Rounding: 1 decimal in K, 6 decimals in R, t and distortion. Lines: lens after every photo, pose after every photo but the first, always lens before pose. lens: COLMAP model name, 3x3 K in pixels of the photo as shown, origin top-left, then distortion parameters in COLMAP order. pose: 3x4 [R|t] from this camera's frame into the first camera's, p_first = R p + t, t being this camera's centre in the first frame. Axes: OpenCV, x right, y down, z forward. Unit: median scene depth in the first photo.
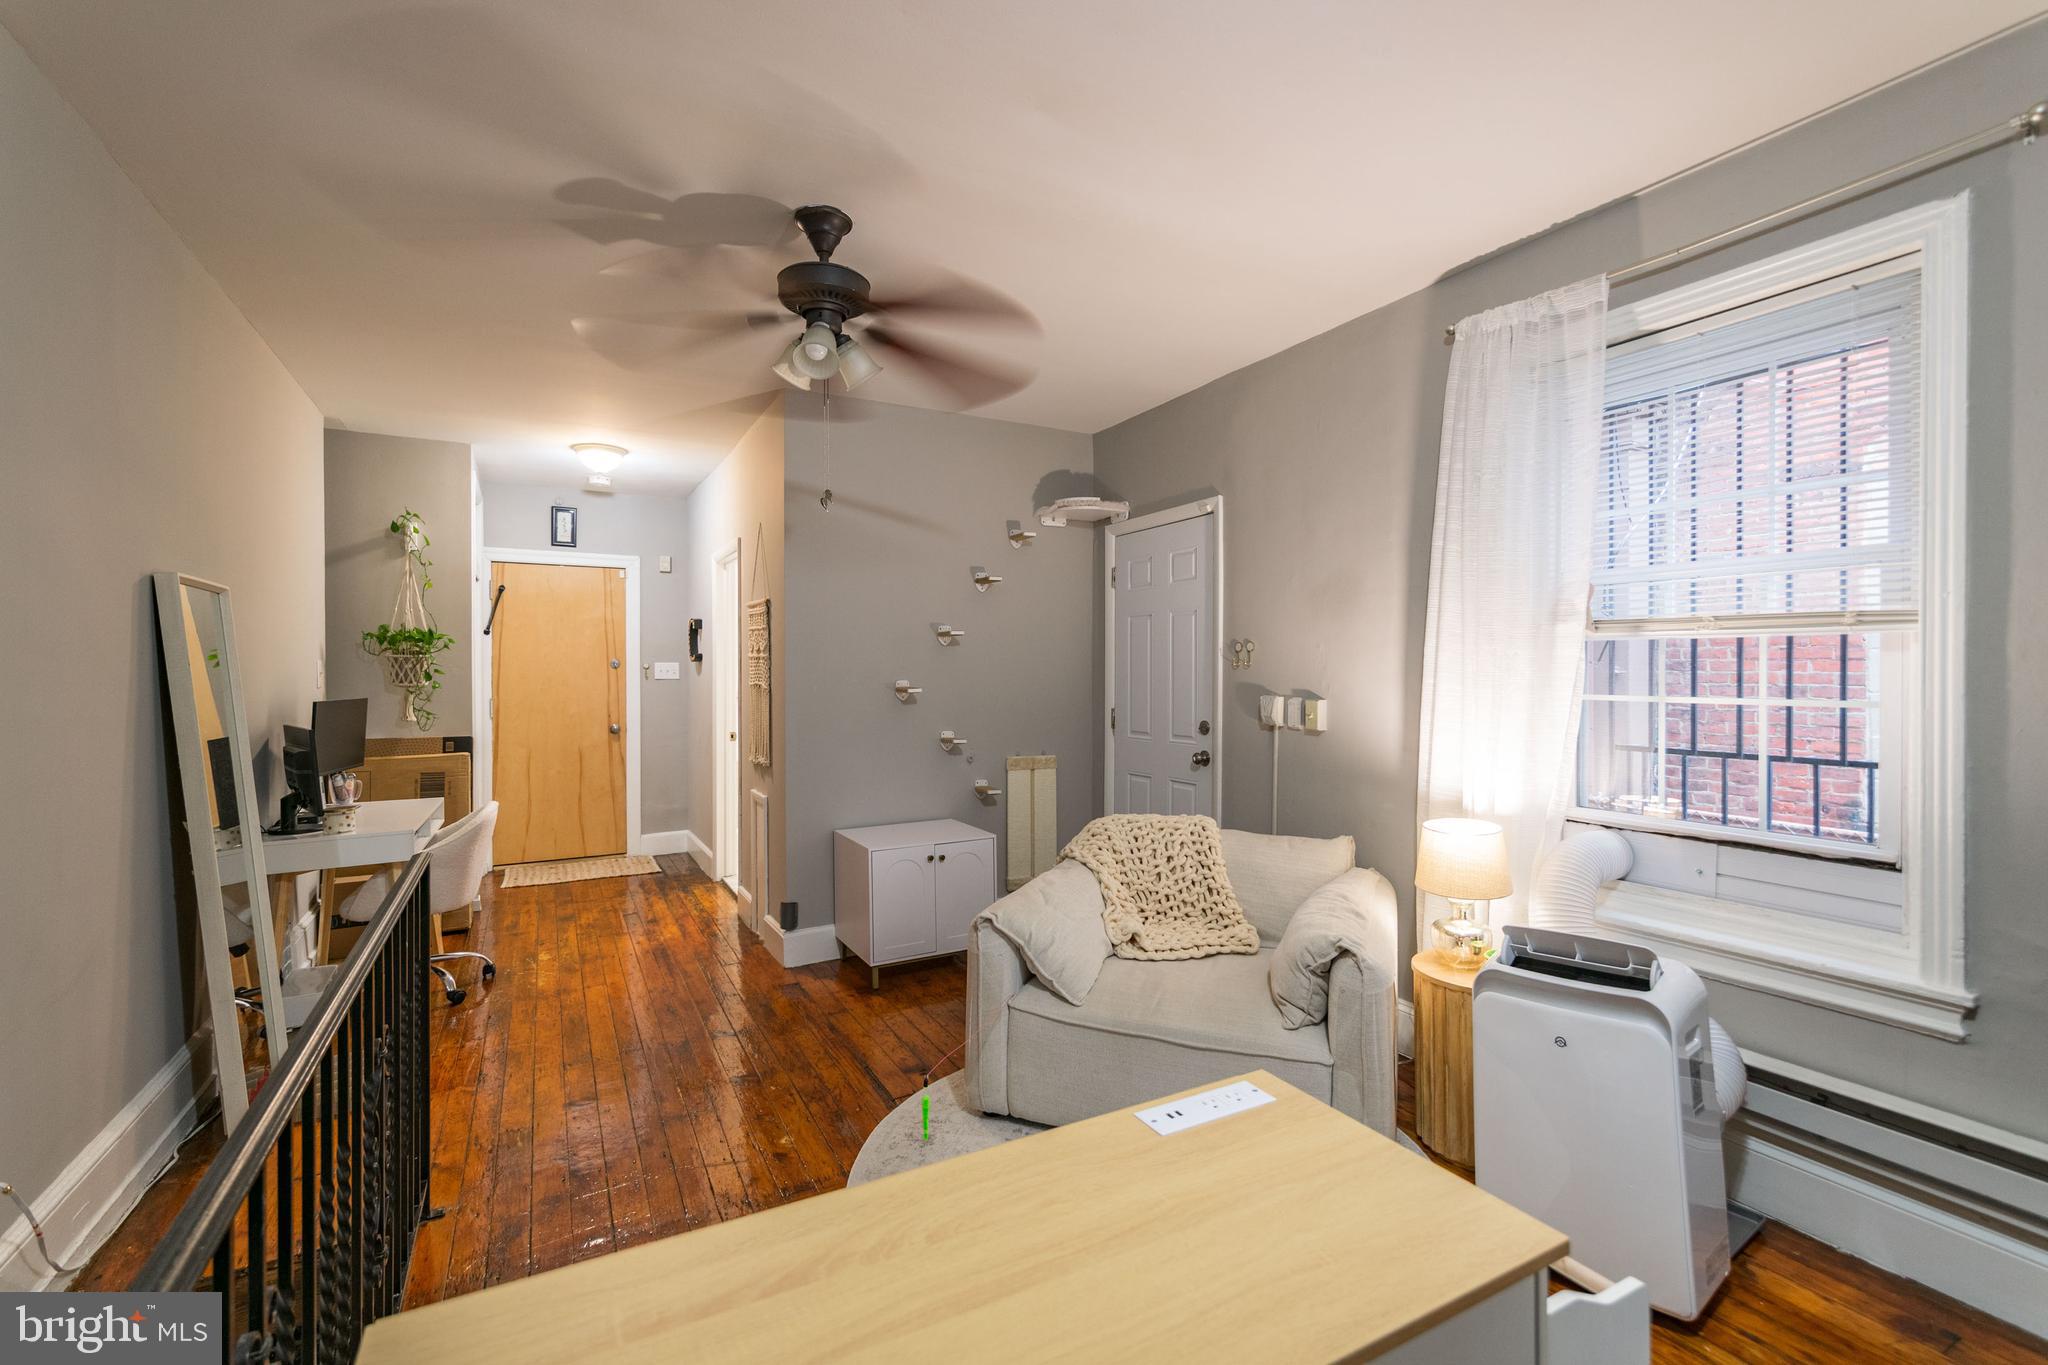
lens RADIAL K [[913.0, 0, 1025.1], [0, 913.0, 675.1], [0, 0, 1]] dist [0.011158, 0.000162]
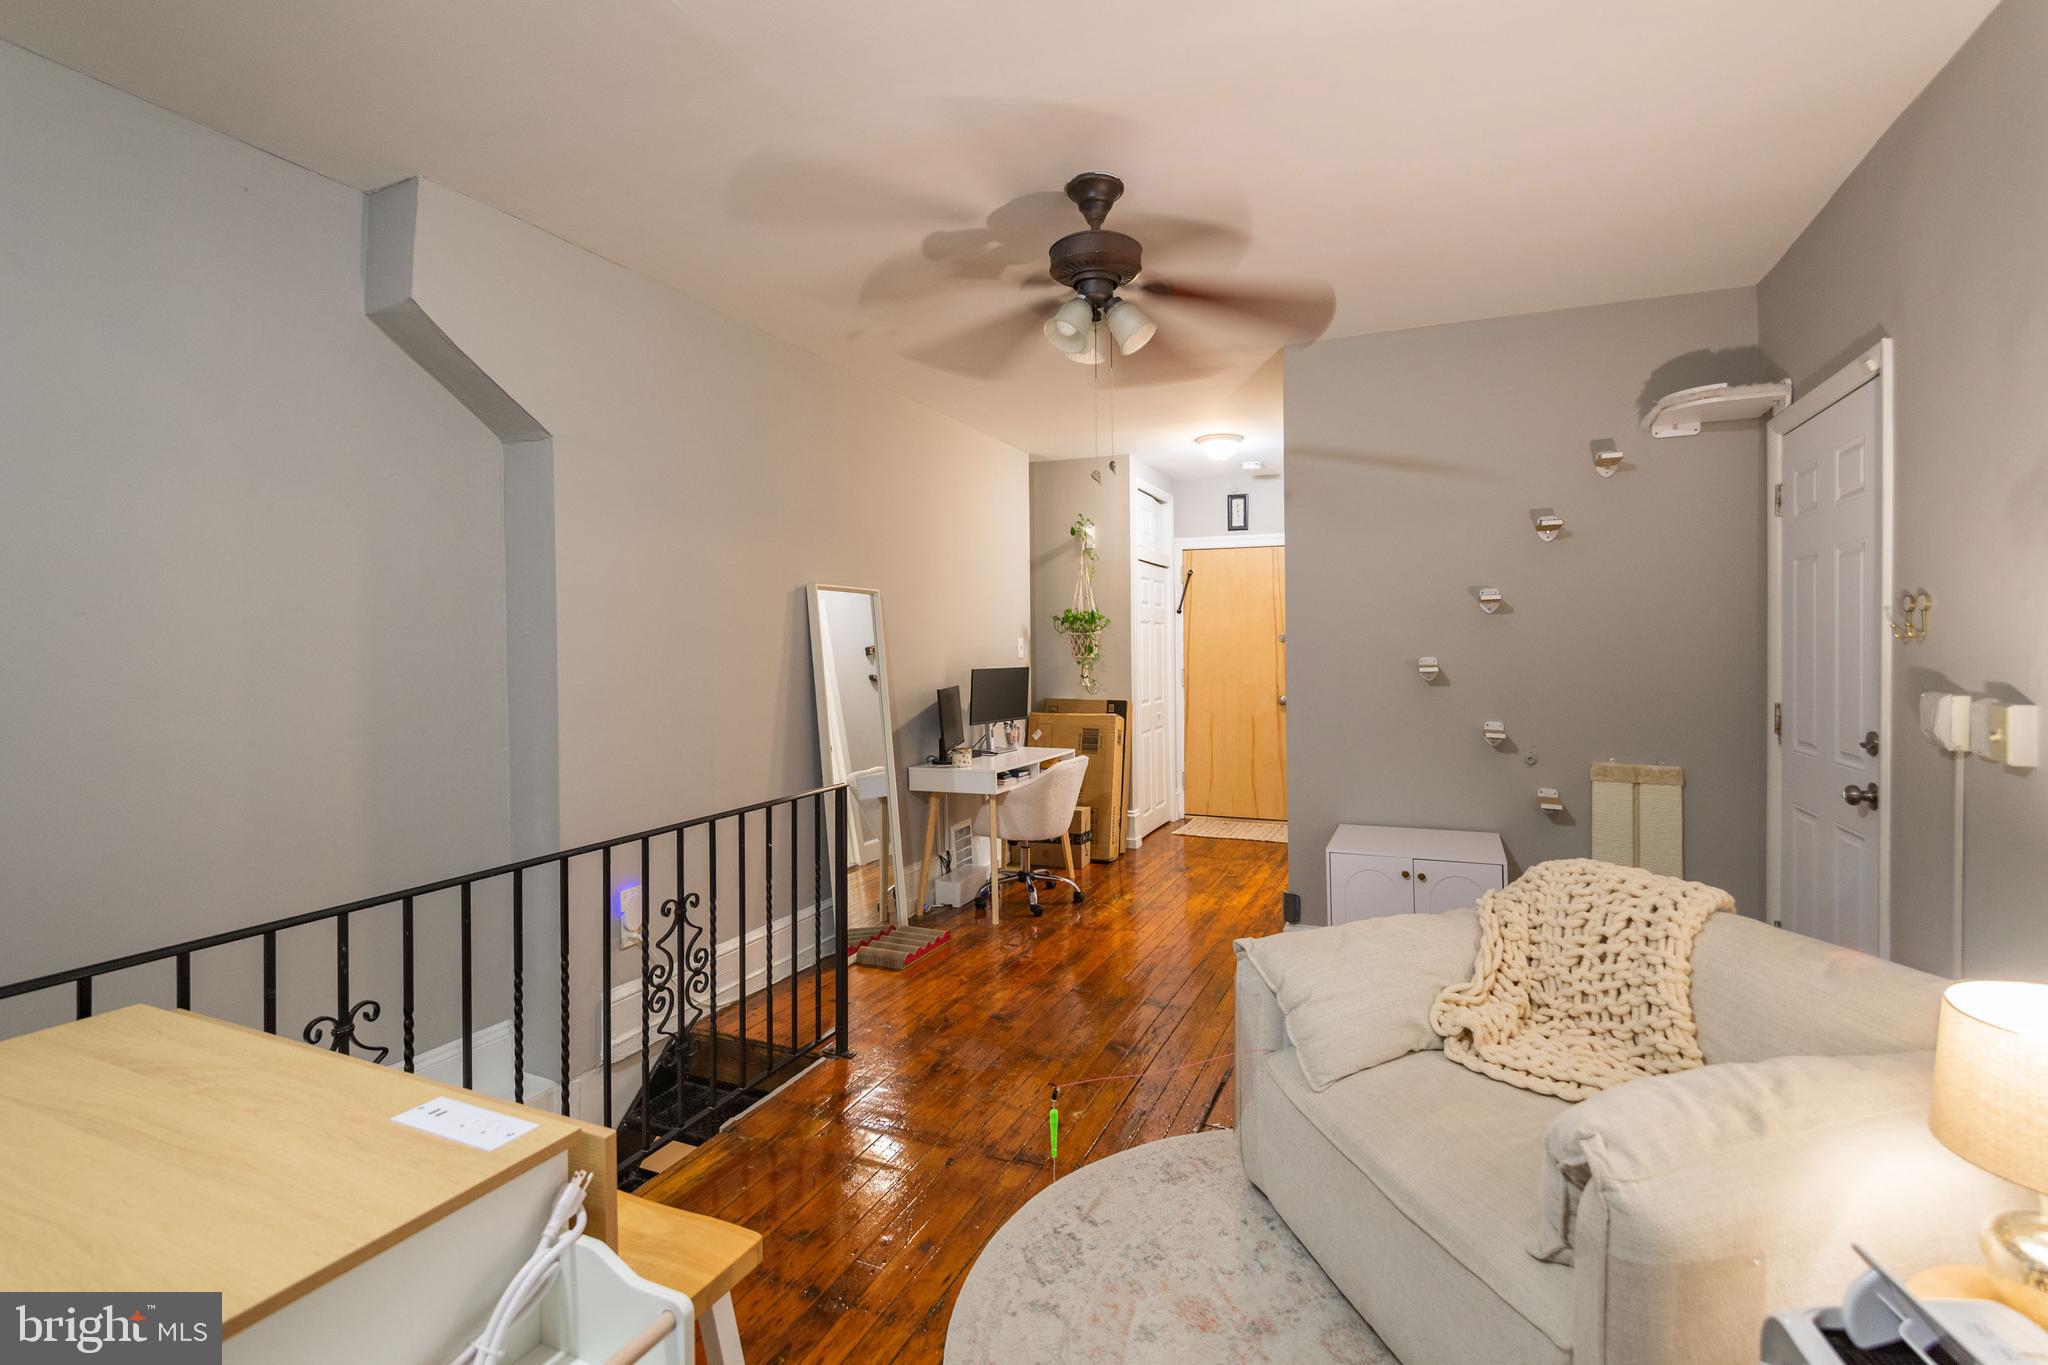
lens RADIAL K [[924.9, 0, 1060.9], [0, 924.9, 641.2], [0, 0, 1]] dist [-0.002331, 0.000058]
pose [[0.616983, -0.004274, -0.786965, 0.331704], [-0.000019, 0.999985, -0.005445, -0.004080], [0.786976, 0.003375, 0.616974, 0.225144]]
